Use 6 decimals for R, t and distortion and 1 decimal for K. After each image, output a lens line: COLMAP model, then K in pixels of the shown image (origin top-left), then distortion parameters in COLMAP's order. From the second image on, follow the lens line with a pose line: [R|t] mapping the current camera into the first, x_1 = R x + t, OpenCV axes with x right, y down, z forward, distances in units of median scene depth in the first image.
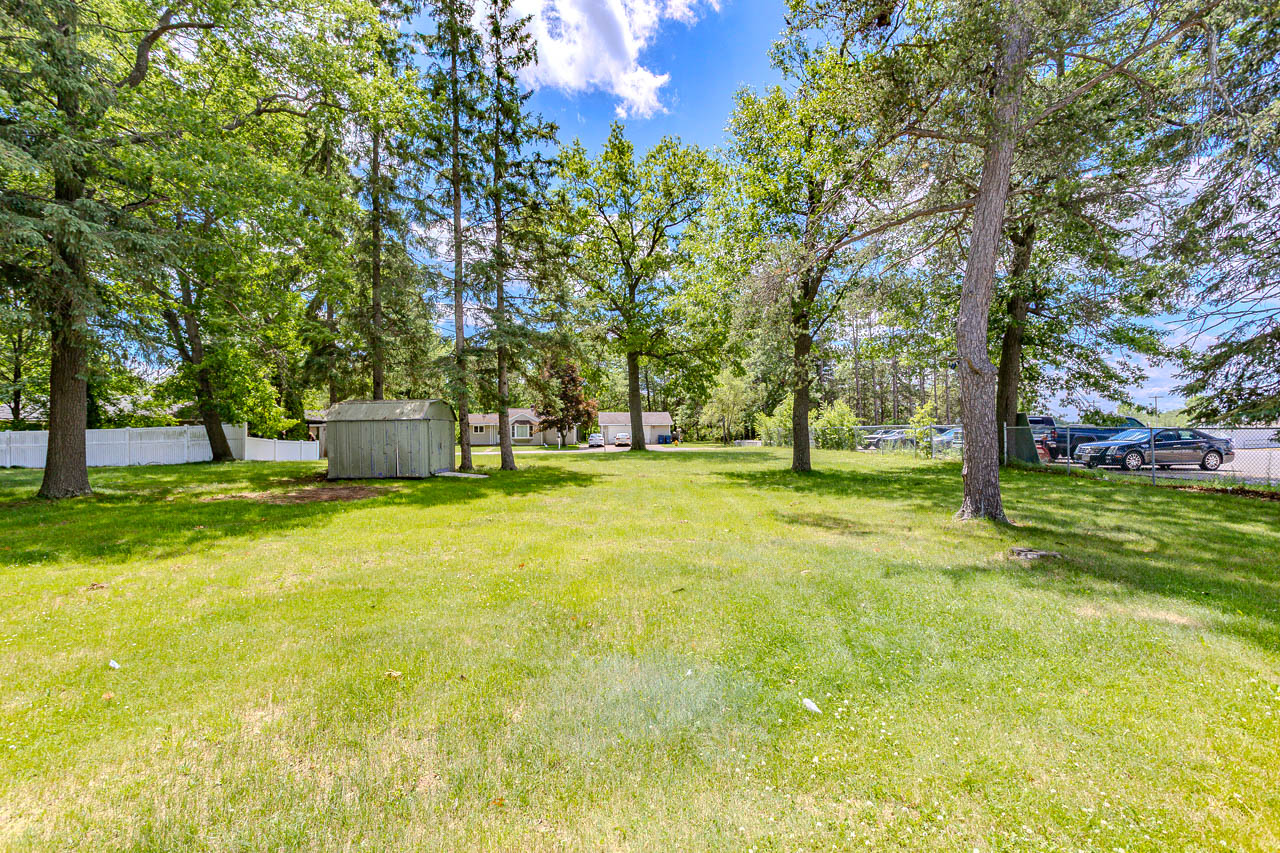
lens RADIAL K [[601.8, 0, 640.0], [0, 601.8, 426.5], [0, 0, 1]] dist [-0.001829, -0.000005]
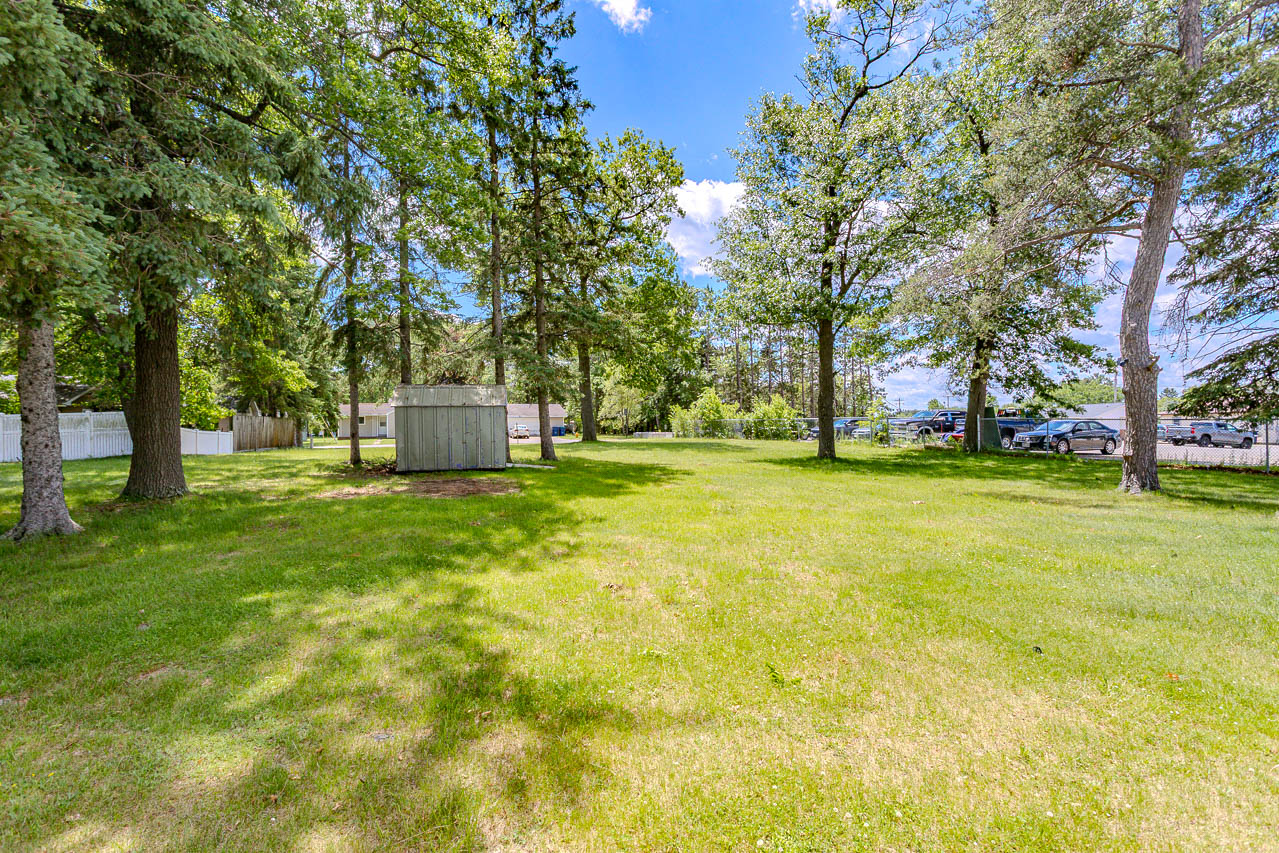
lens RADIAL K [[601.3, 0, 639.5], [0, 601.3, 426.5], [0, 0, 1]] dist [-0.001829, -0.000005]
pose [[0.970973, 0.002820, 0.239174, -0.283831], [-0.005496, 0.999930, 0.010521, 0.007222], [-0.239127, -0.011530, 0.970920, 0.027453]]
